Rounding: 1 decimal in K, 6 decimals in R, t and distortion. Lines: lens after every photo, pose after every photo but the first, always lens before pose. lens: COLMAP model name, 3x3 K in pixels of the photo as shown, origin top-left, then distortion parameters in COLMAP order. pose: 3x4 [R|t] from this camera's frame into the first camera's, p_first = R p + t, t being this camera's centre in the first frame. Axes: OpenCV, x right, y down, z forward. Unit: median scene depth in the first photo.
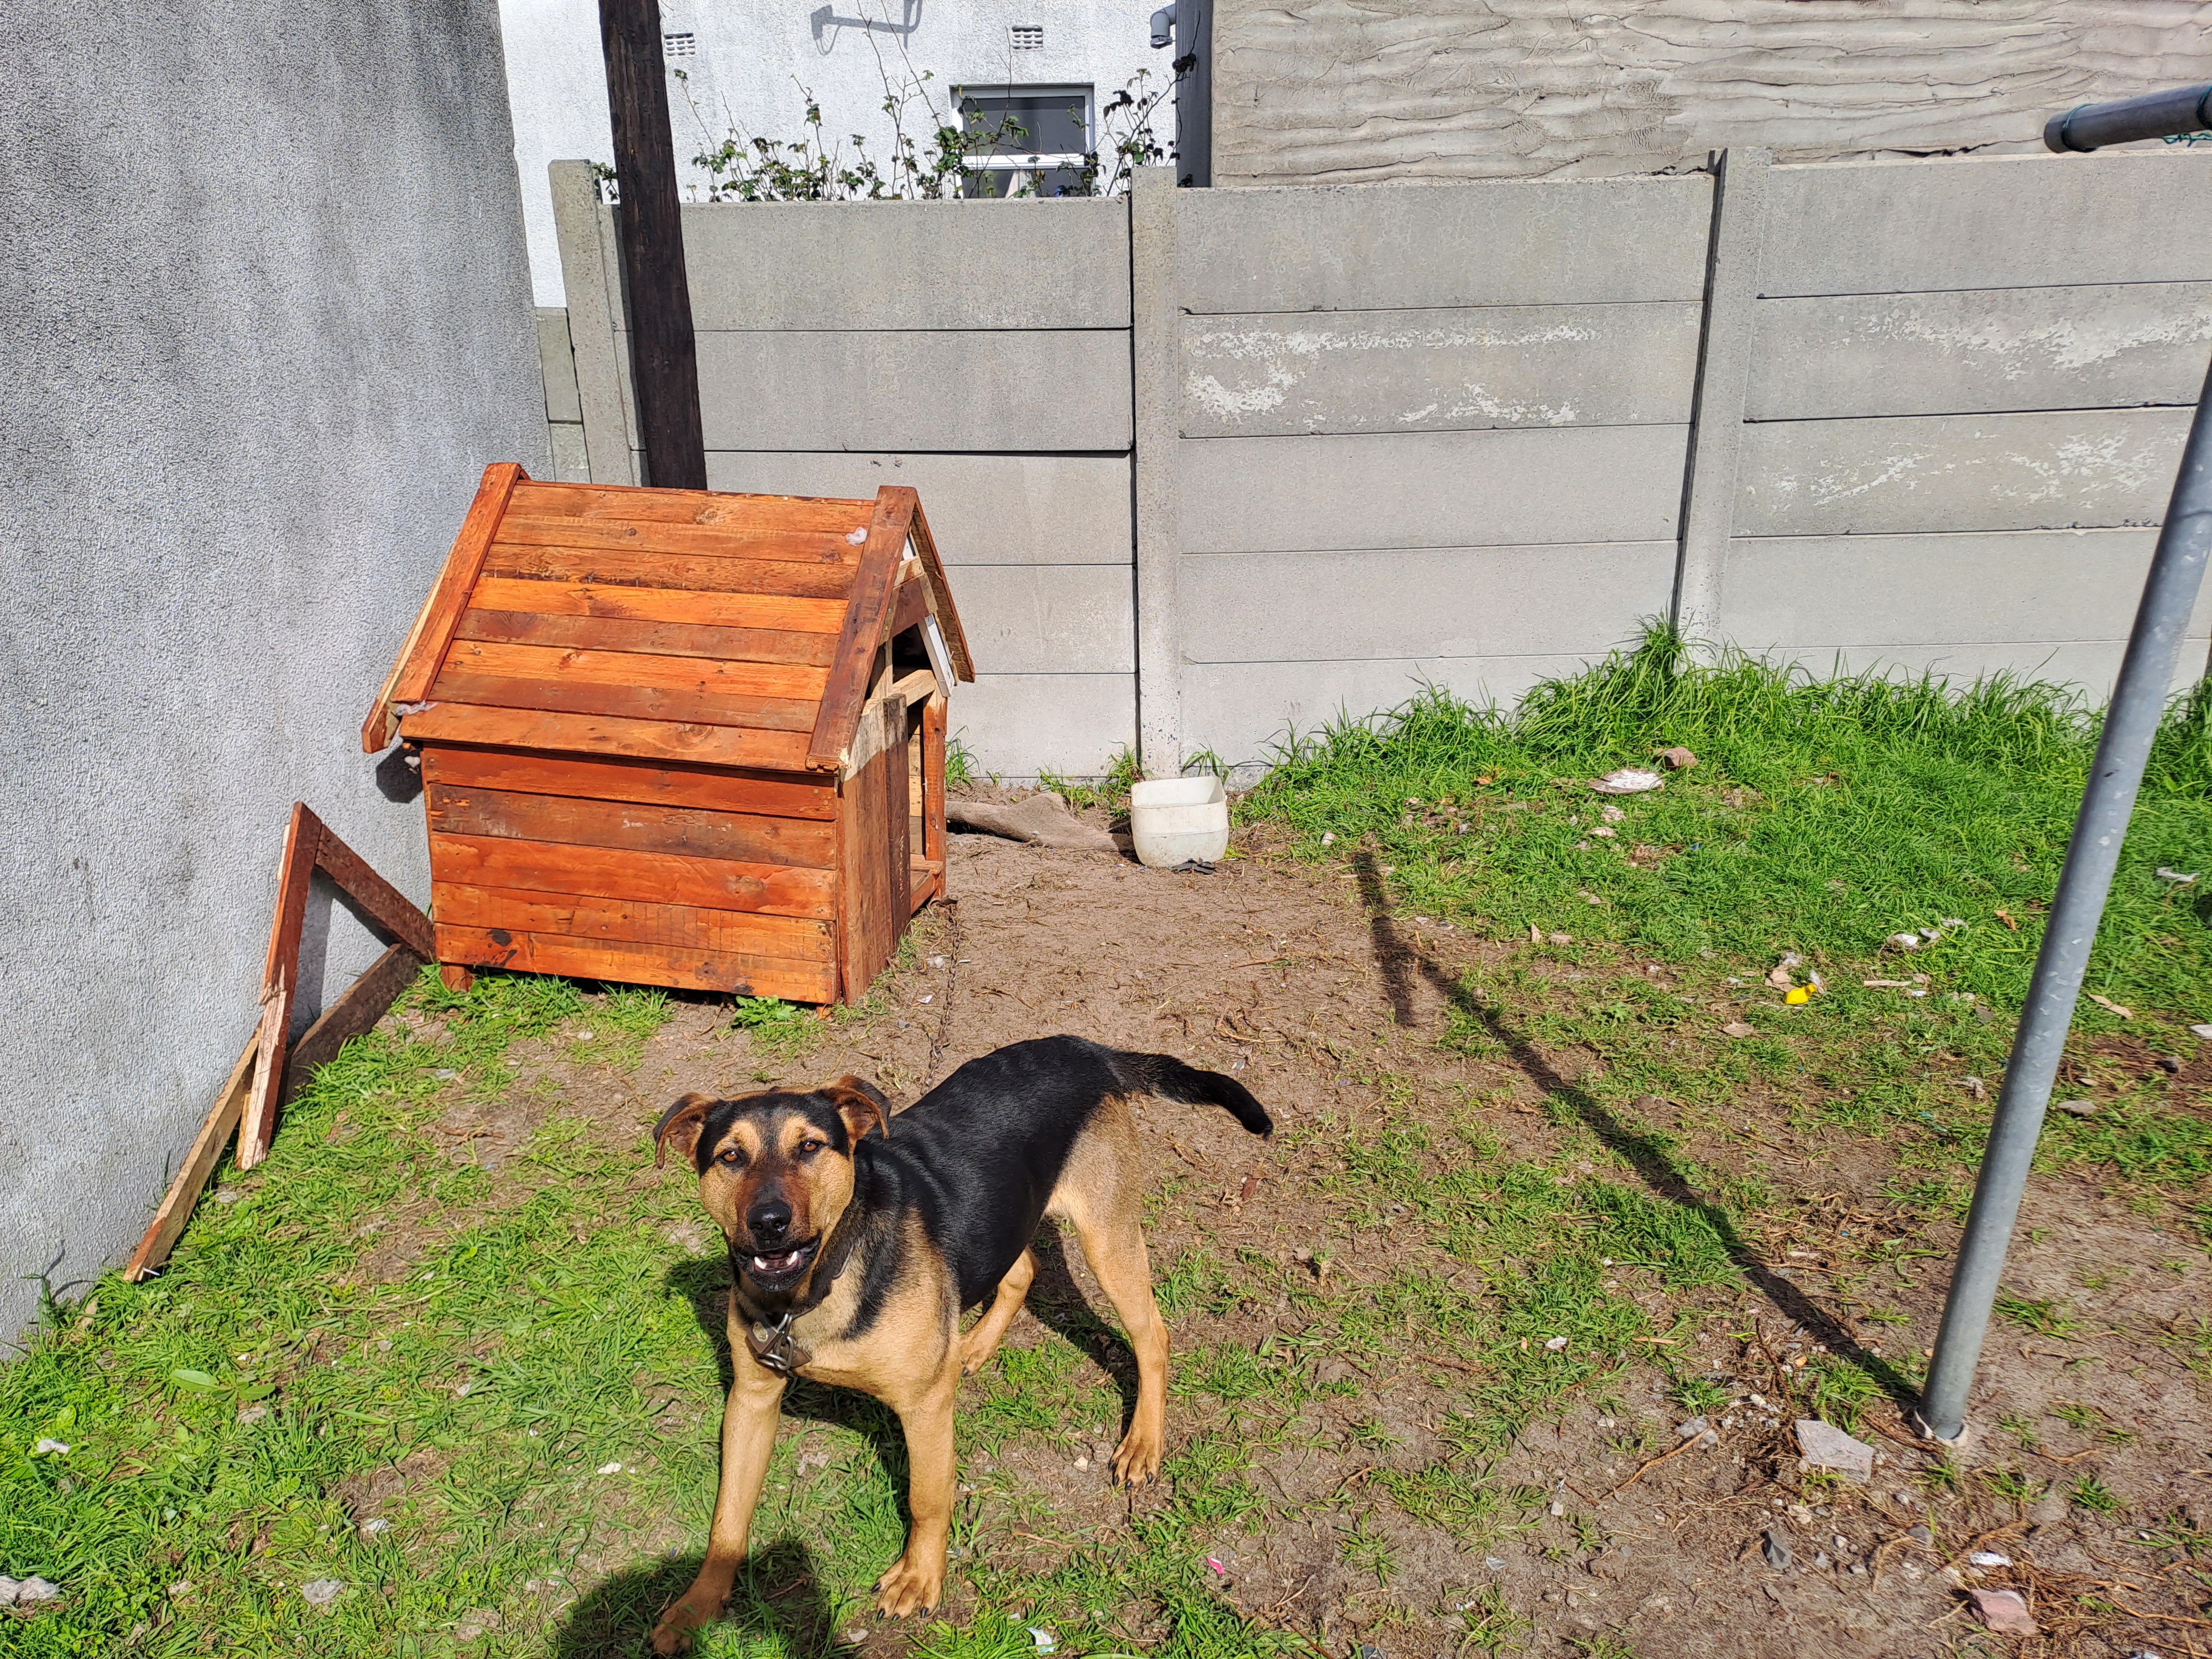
lens RADIAL K [[1635.7, 0, 1080.5], [0, 1635.7, 851.5], [0, 0, 1]] dist [0.073633, -0.068890]
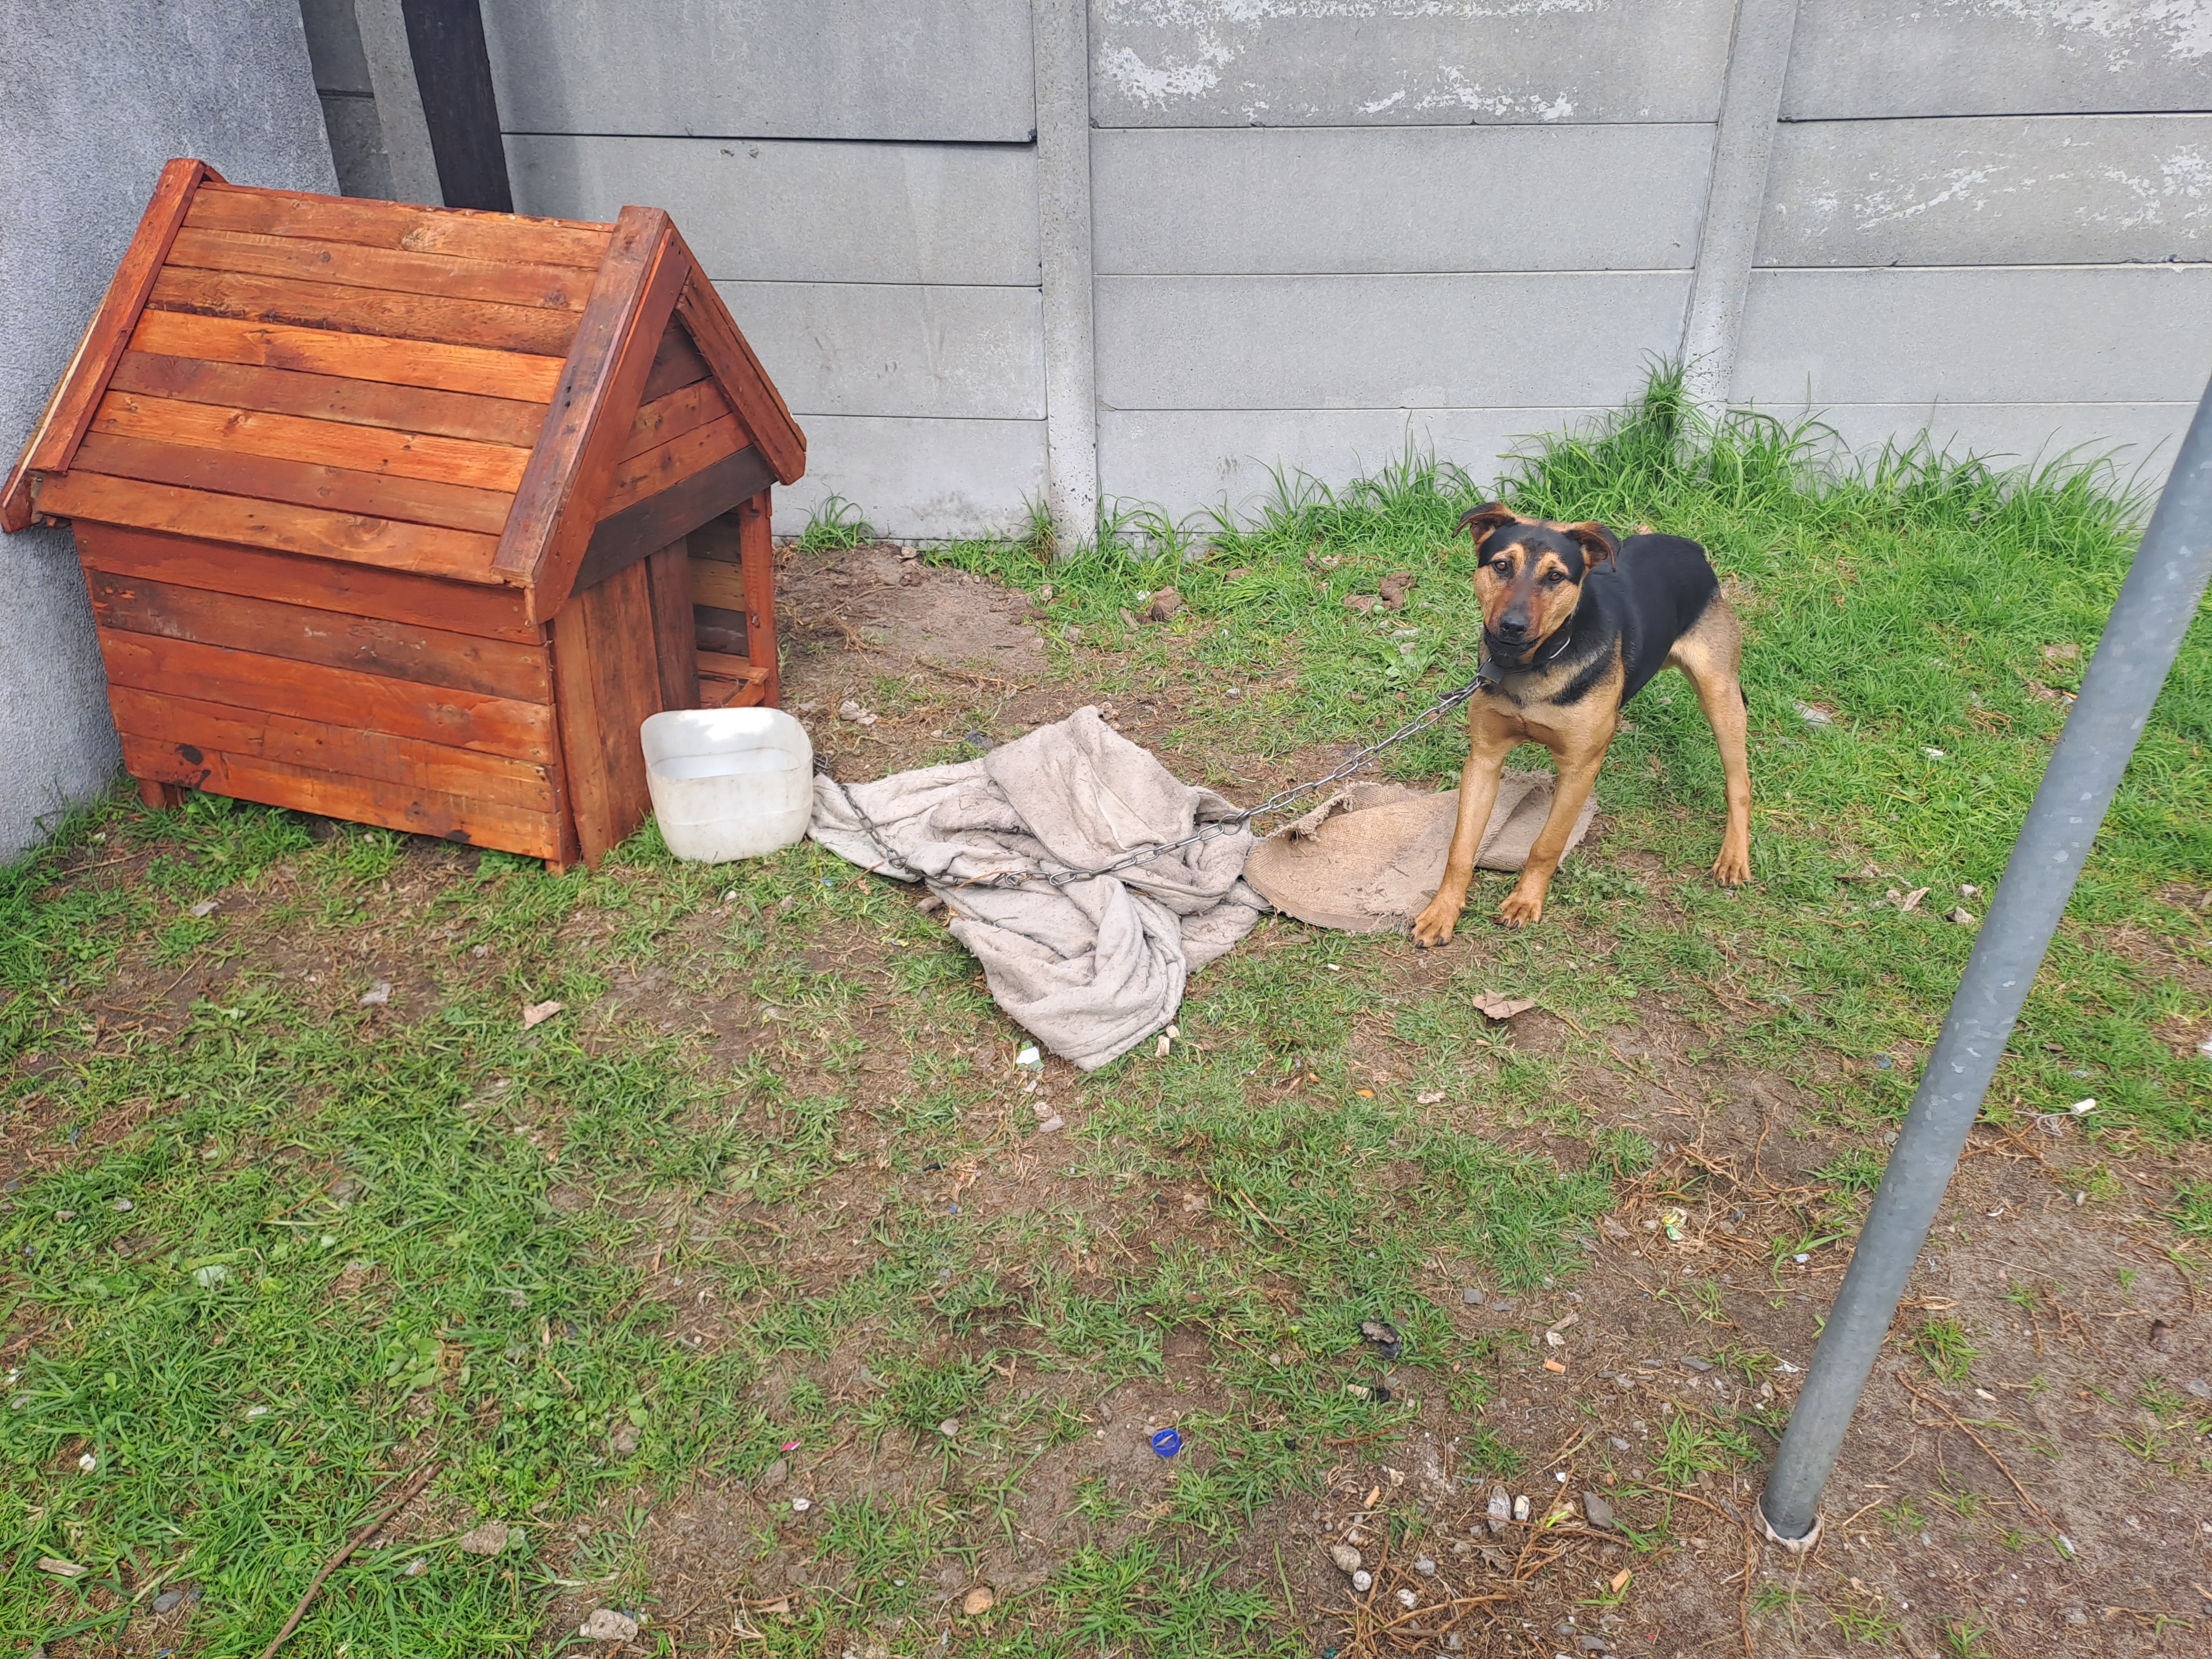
lens RADIAL K [[1657.7, 0, 1119.4], [0, 1657.7, 833.2], [0, 0, 1]] dist [0.042123, -0.031656]
pose [[0.999351, 0.025983, -0.024960, 0.107939], [-0.021278, 0.984673, 0.173110, -0.051357], [0.029075, -0.172467, 0.984586, 0.123370]]
